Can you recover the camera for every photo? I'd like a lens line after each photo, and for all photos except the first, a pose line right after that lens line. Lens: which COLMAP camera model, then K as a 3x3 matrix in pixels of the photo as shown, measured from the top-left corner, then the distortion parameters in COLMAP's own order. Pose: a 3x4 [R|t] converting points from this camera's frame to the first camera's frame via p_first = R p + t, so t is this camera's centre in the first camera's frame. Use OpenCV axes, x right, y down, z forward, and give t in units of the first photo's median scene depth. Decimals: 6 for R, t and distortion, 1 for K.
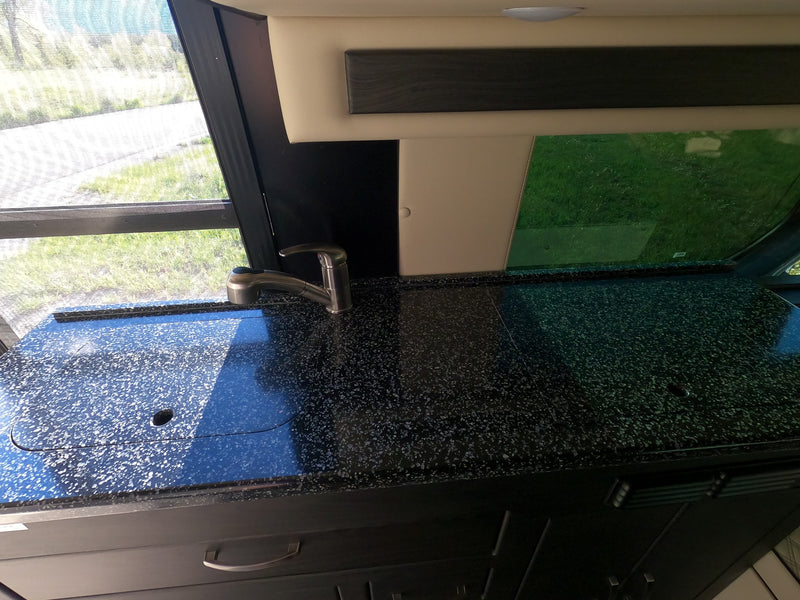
lens RADIAL K [[380.1, 0, 400.0], [0, 380.1, 300.0], [0, 0, 1]] dist [0.000303, -0.000720]
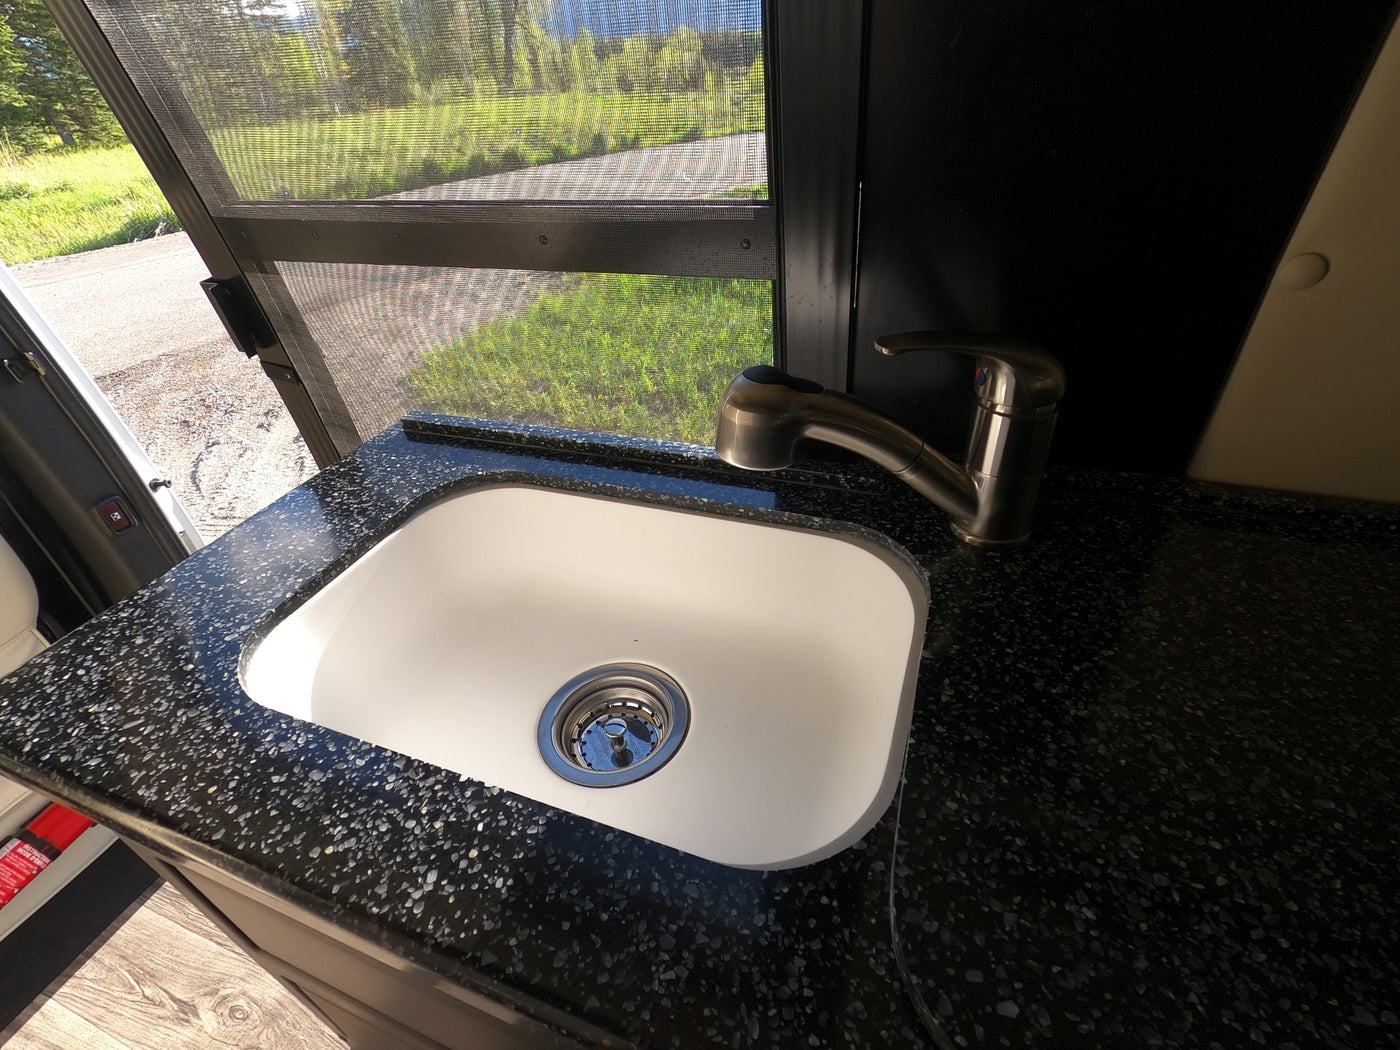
lens RADIAL K [[665.2, 0, 700.0], [0, 665.2, 525.0], [0, 0, 1]] dist [0.000303, -0.000720]
pose [[0.891498, 0.218795, -0.396686, -0.159225], [-0.201960, 0.975758, 0.084310, 0.016297], [0.405517, 0.004952, 0.914074, 0.332687]]
